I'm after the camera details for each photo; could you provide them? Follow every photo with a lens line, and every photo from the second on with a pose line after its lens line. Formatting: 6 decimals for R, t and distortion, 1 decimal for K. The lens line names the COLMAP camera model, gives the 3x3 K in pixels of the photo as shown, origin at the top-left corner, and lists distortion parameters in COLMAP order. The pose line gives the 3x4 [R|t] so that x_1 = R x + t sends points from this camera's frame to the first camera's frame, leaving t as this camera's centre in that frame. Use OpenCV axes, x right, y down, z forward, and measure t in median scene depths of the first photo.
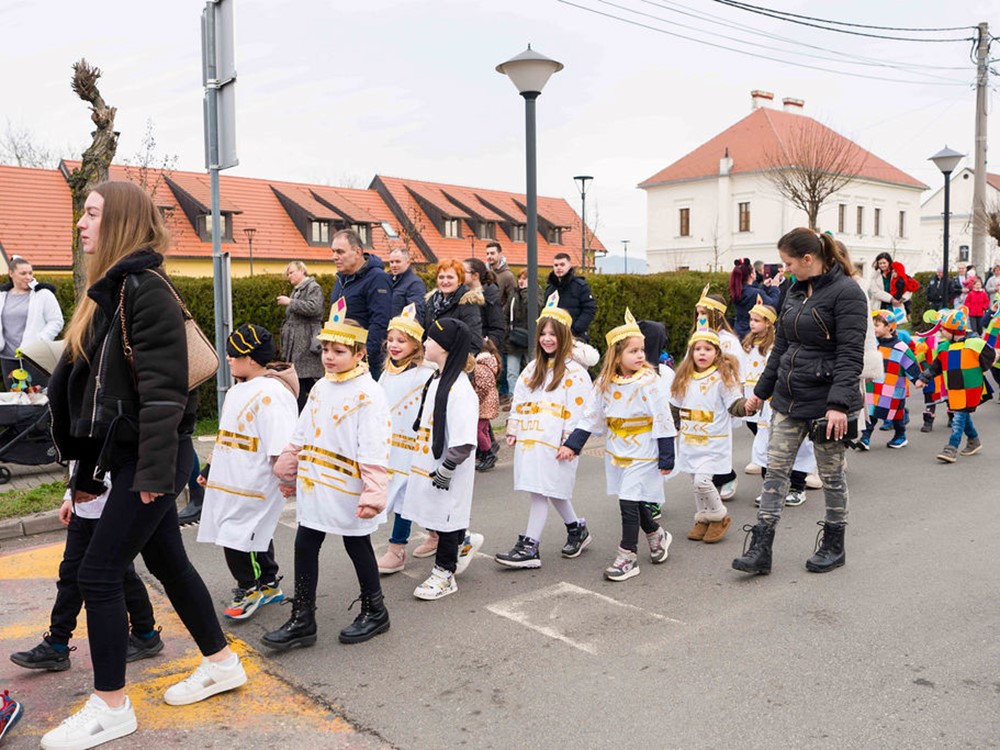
lens RADIAL K [[924.2, 0, 493.9], [0, 924.2, 369.9], [0, 0, 1]] dist [-0.055356, -0.033456]
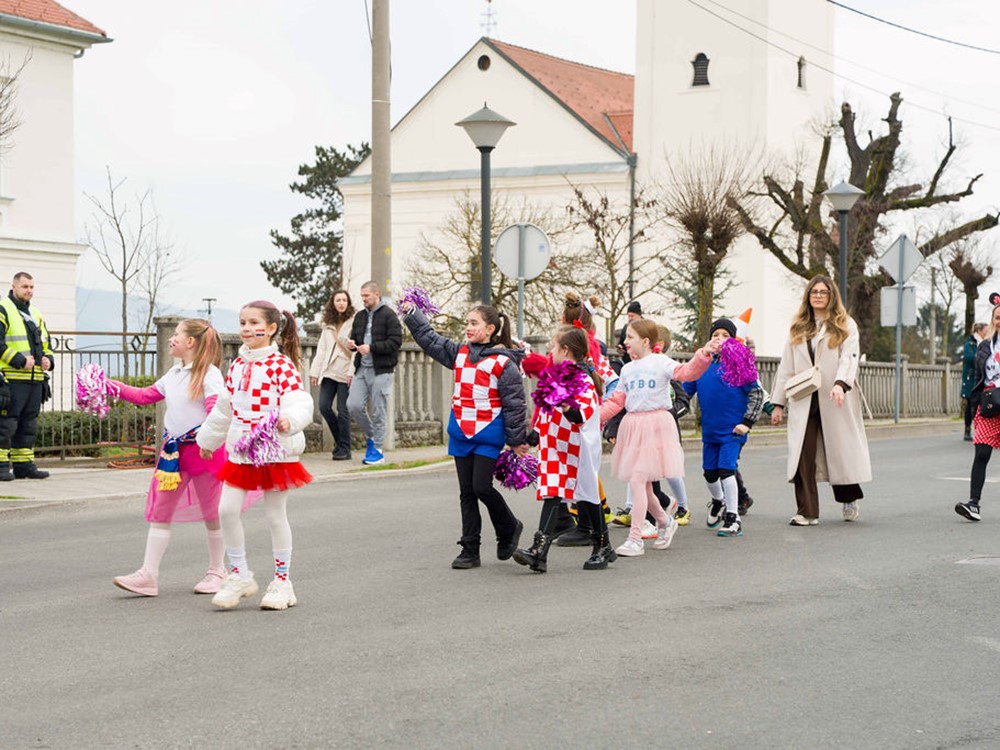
lens RADIAL K [[2151.8, 0, 502.5], [0, 2151.8, 371.7], [0, 0, 1]] dist [0.673398, -4.043212]
pose [[0.948808, 0.020859, 0.315165, 0.589167], [0.006164, 0.996404, -0.084503, -0.044248], [-0.315794, 0.082120, 0.945267, 0.439134]]
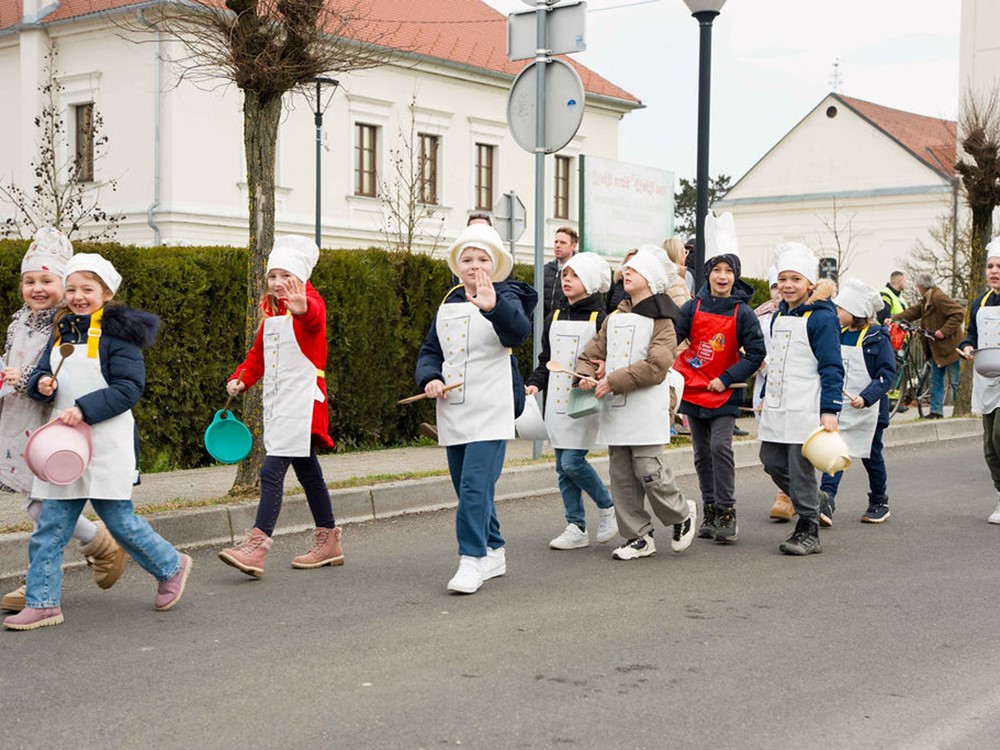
lens RADIAL K [[1638.7, 0, 494.3], [0, 1638.7, 372.1], [0, 0, 1]] dist [0.337742, -1.043460]
pose [[0.982144, 0.017567, 0.187308, 0.427553], [-0.004279, 0.997459, -0.071114, -0.036901], [-0.188082, 0.069042, 0.979724, 0.432872]]
